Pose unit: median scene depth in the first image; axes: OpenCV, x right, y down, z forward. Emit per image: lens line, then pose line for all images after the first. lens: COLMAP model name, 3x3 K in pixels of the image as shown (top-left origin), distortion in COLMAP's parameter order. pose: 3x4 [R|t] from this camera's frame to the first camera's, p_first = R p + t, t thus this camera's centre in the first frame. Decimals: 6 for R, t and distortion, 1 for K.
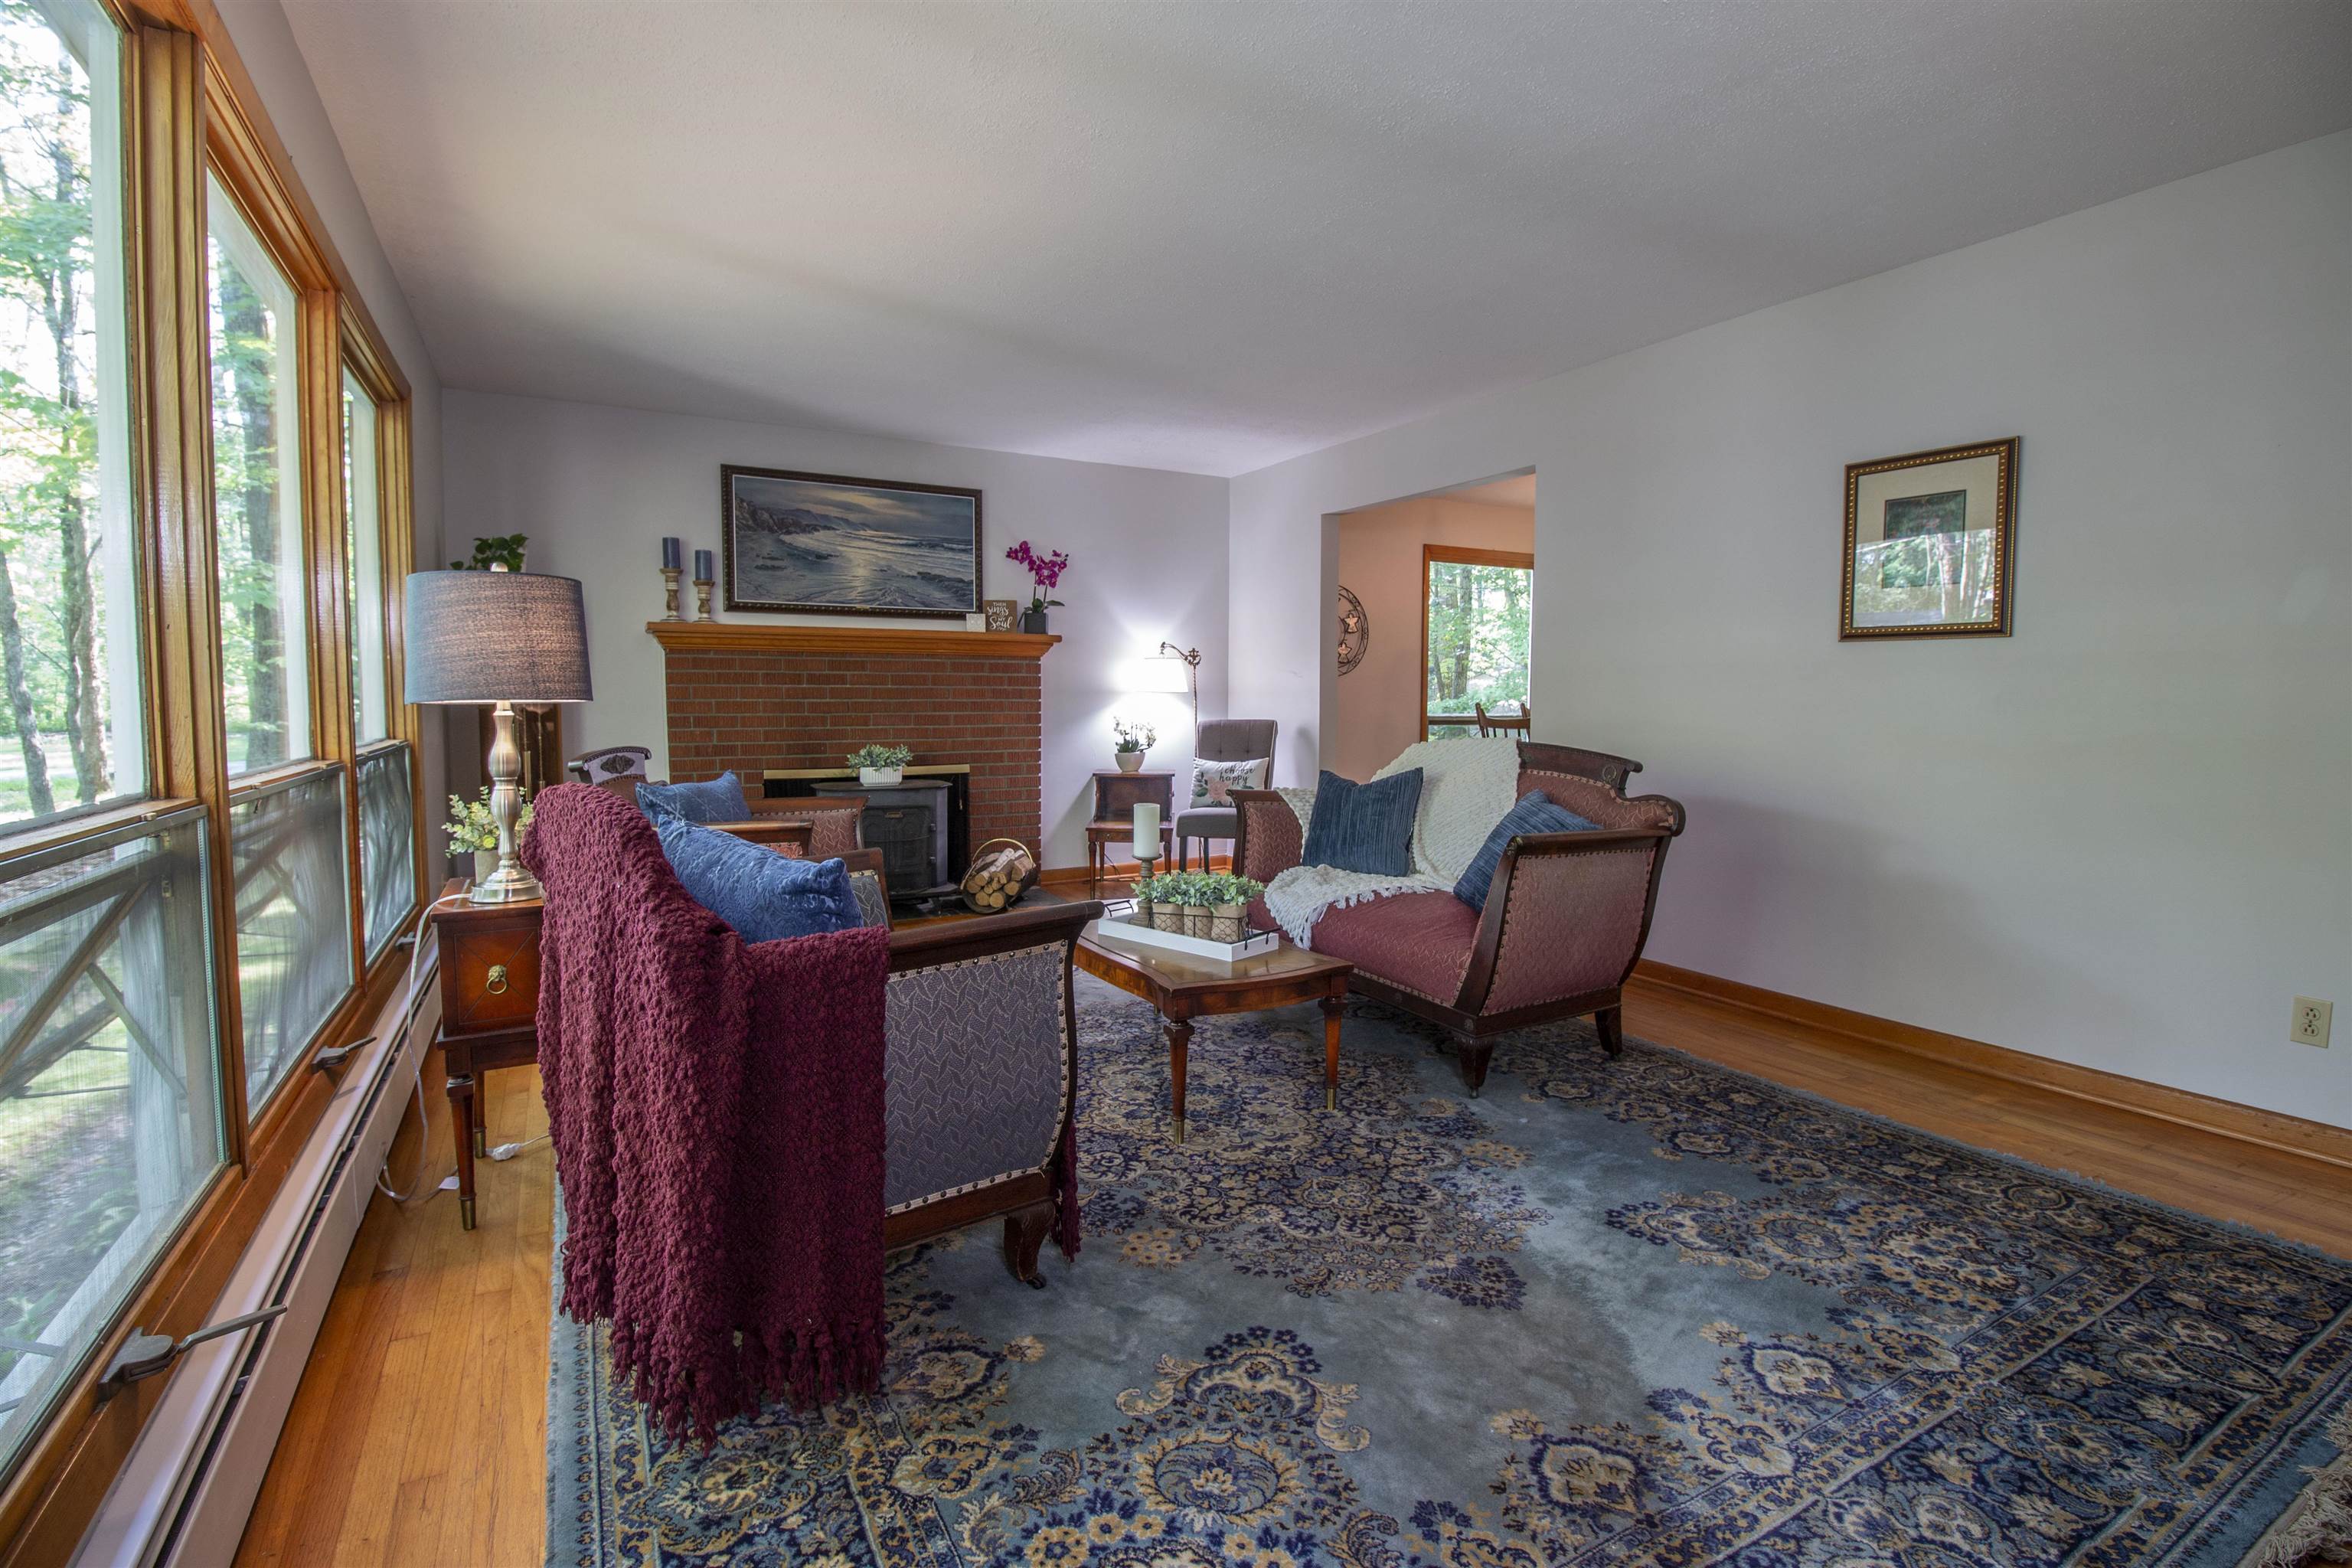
lens RADIAL K [[1109.1, 0, 1164.9], [0, 1109.1, 690.3], [0, 0, 1]] dist [-0.004226, -0.001202]
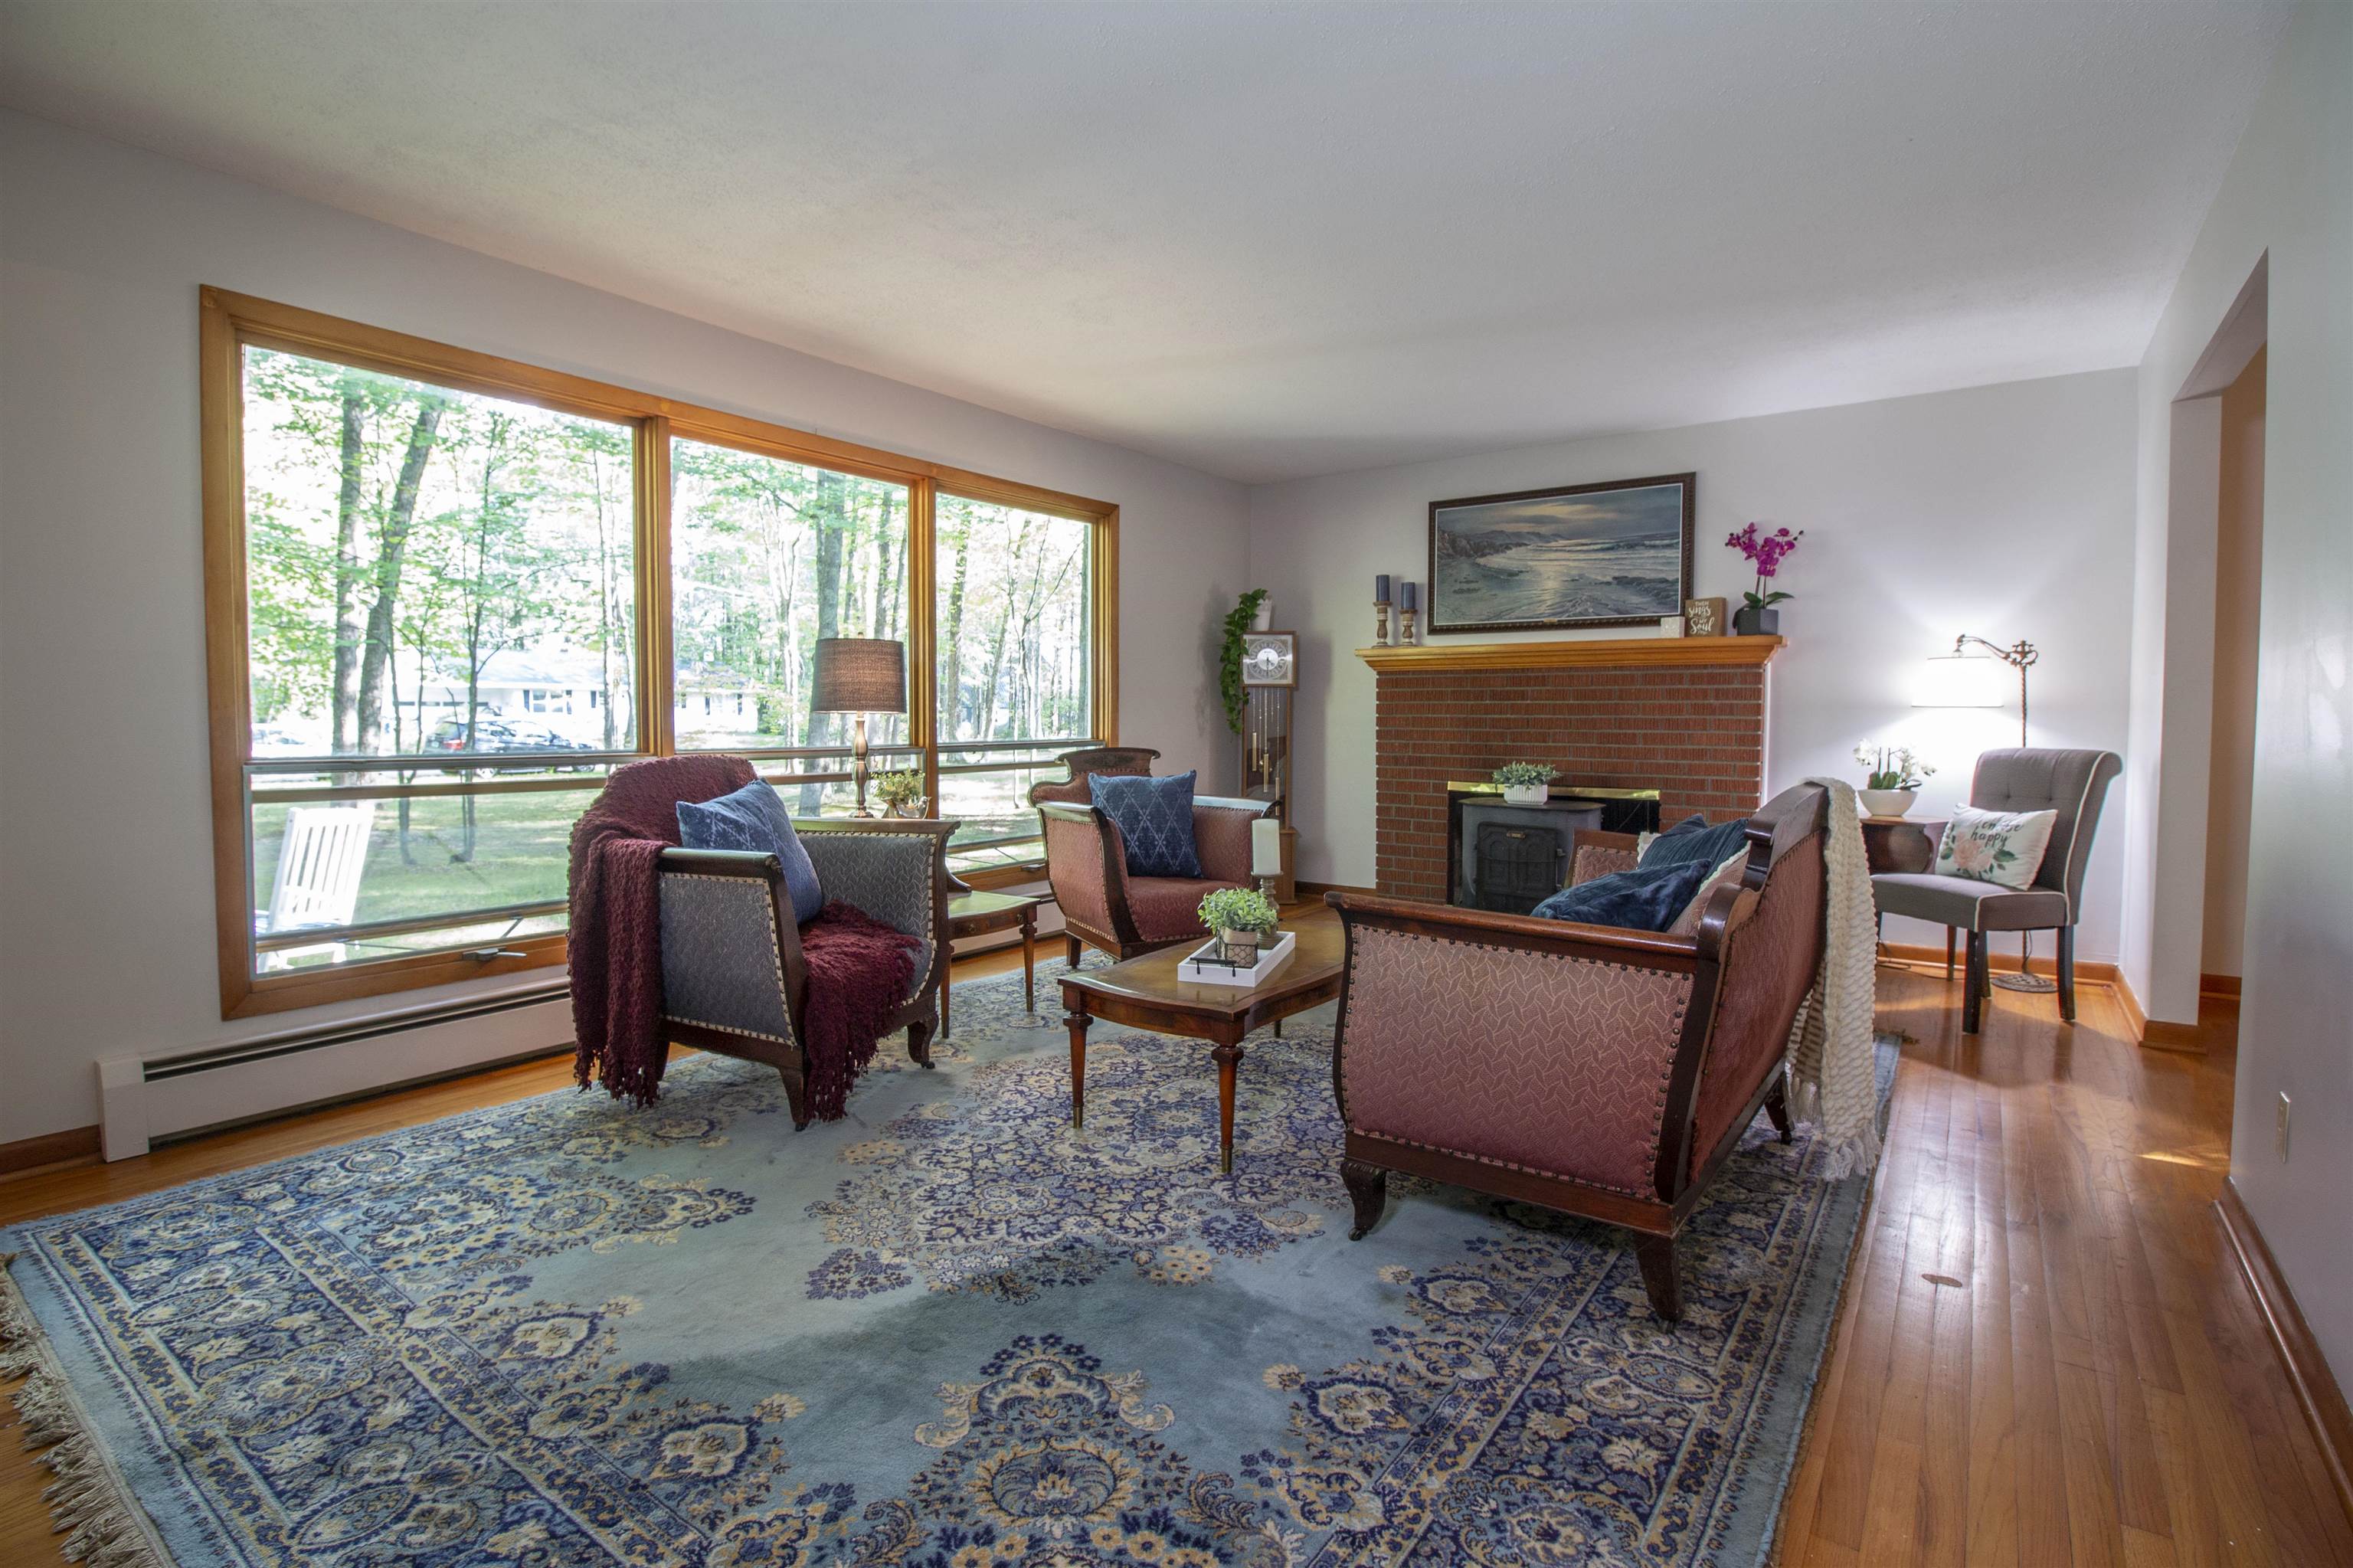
lens RADIAL K [[1109.6, 0, 1165.3], [0, 1109.6, 690.3], [0, 0, 1]] dist [-0.004226, -0.001202]
pose [[0.414881, -0.018298, -0.909691, 0.498867], [0.002811, 0.999819, -0.018828, 0.003621], [0.909871, 0.005254, 0.414858, 0.306889]]
